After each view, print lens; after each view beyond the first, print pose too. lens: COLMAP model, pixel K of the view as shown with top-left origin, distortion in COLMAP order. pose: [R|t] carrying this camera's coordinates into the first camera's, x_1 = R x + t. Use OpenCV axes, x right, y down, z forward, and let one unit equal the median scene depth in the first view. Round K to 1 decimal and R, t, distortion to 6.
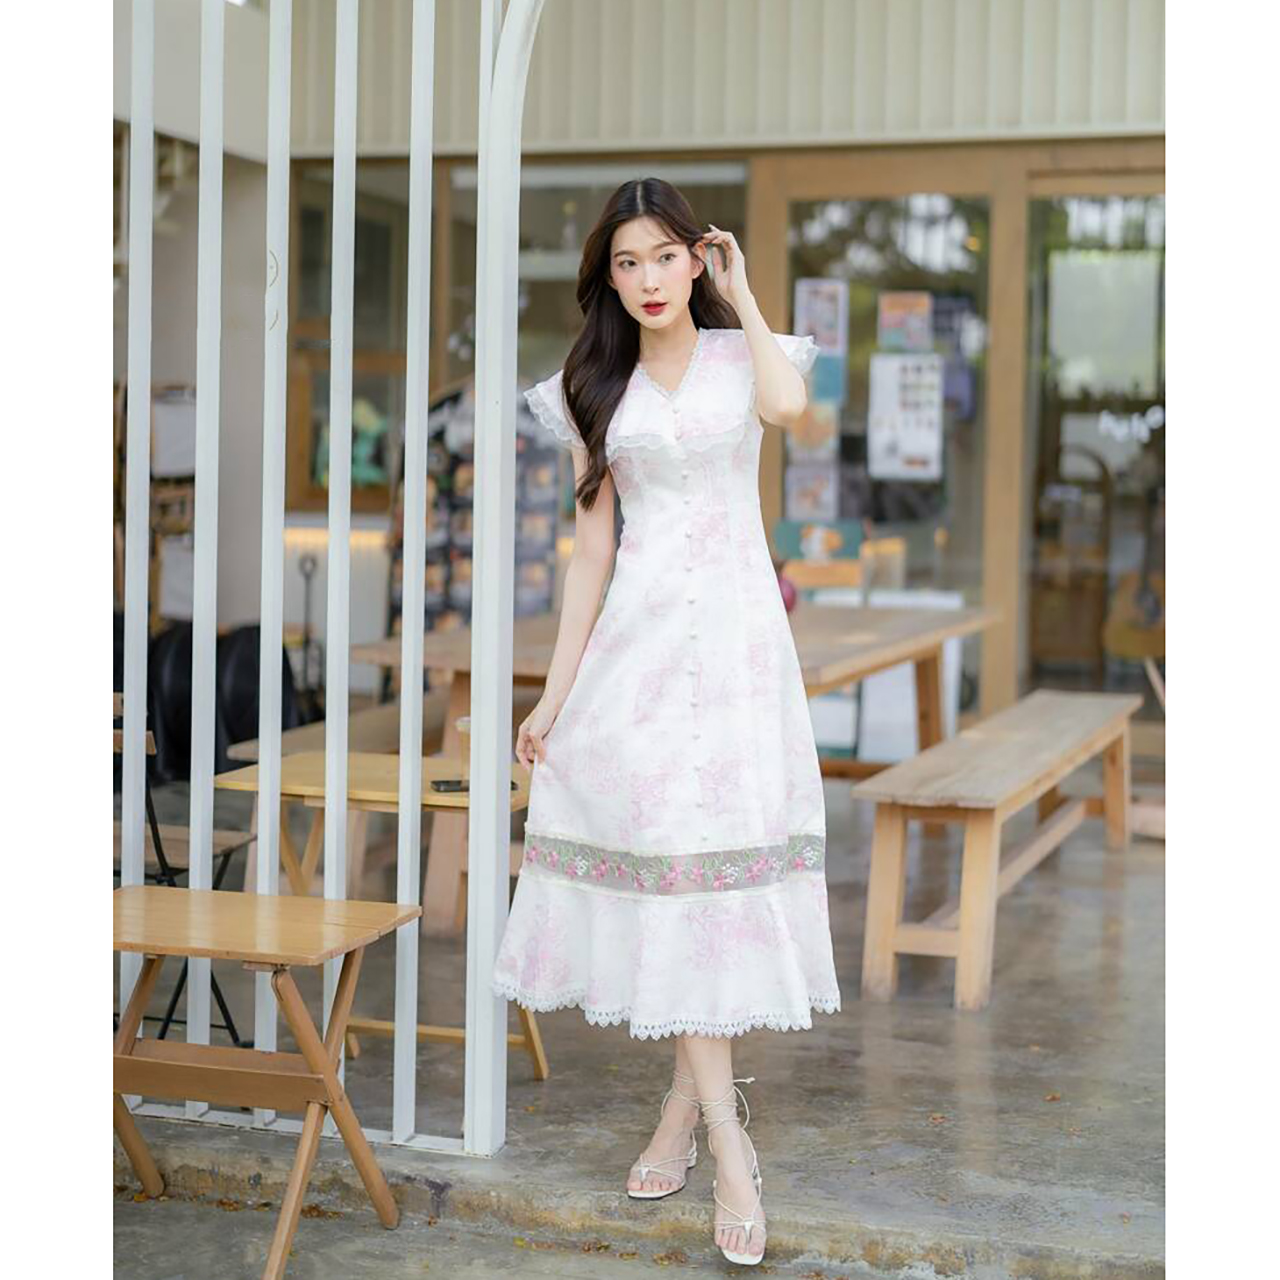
lens RADIAL K [[2656.2, 0, 640.0], [0, 2656.2, 640.0], [0, 0, 1]] dist [-0.022832, -0.086000]
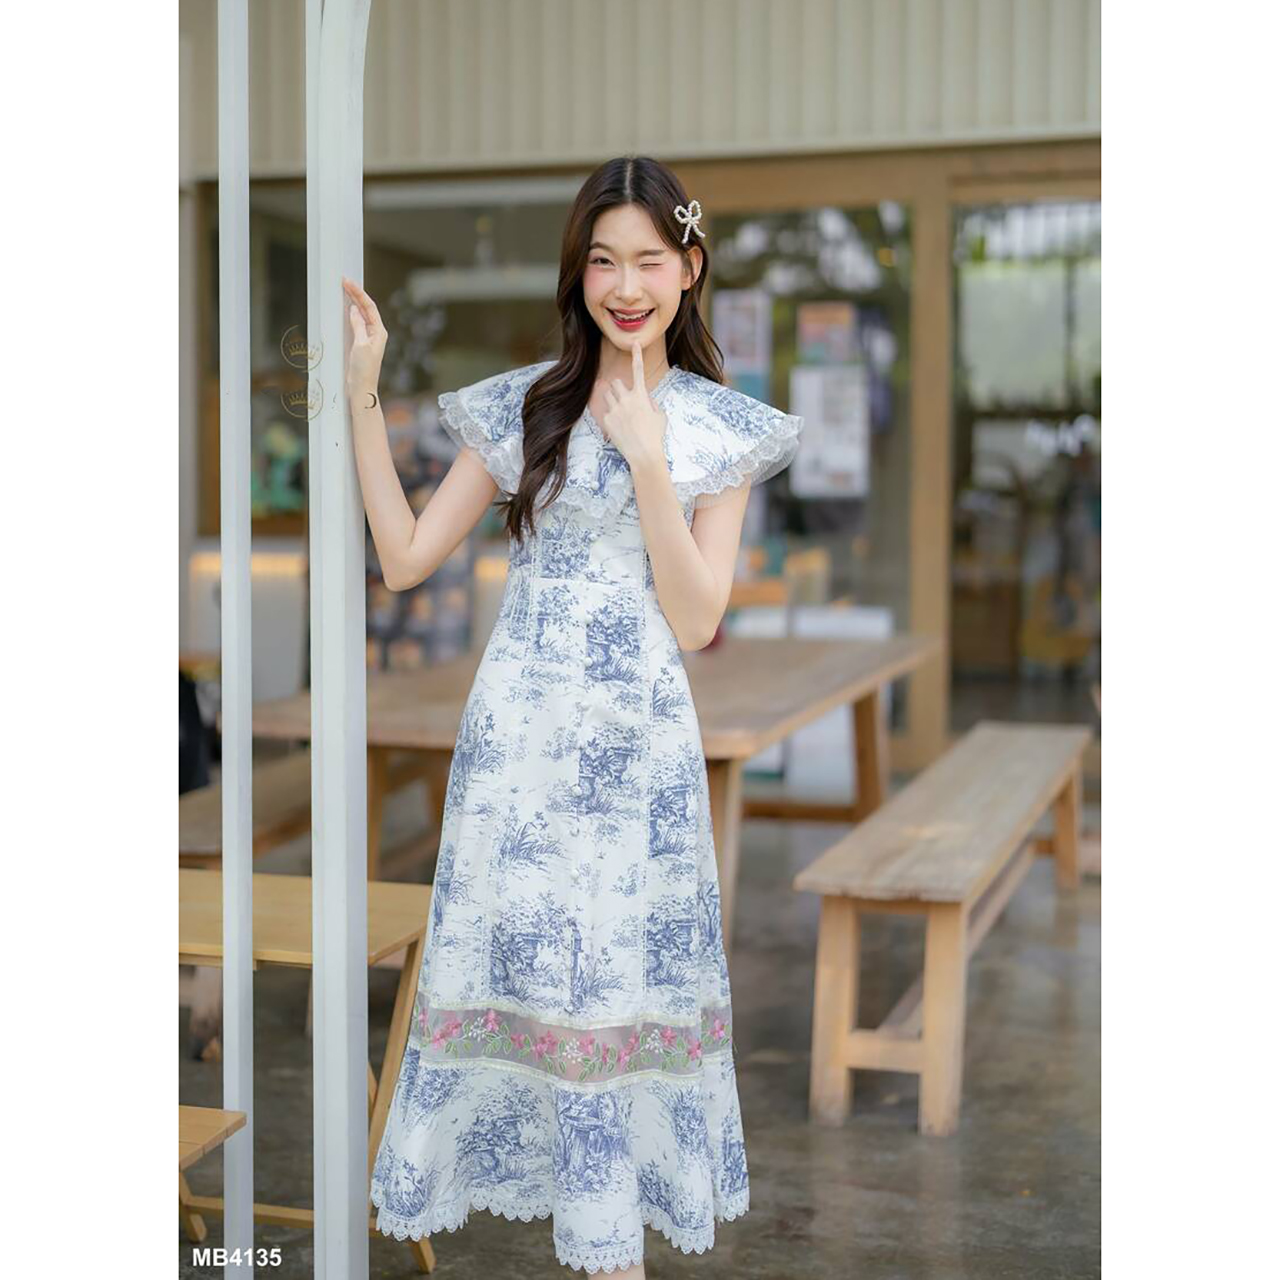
lens RADIAL K [[2234.6, 0, 639.2], [0, 2234.6, 609.9], [0, 0, 1]] dist [-0.010766, 0.262470]
pose [[0.999477, -0.020881, 0.024708, 0.016286], [0.020874, 0.999782, 0.000510, -0.038709], [-0.024713, 0.000006, 0.999695, 0.334025]]
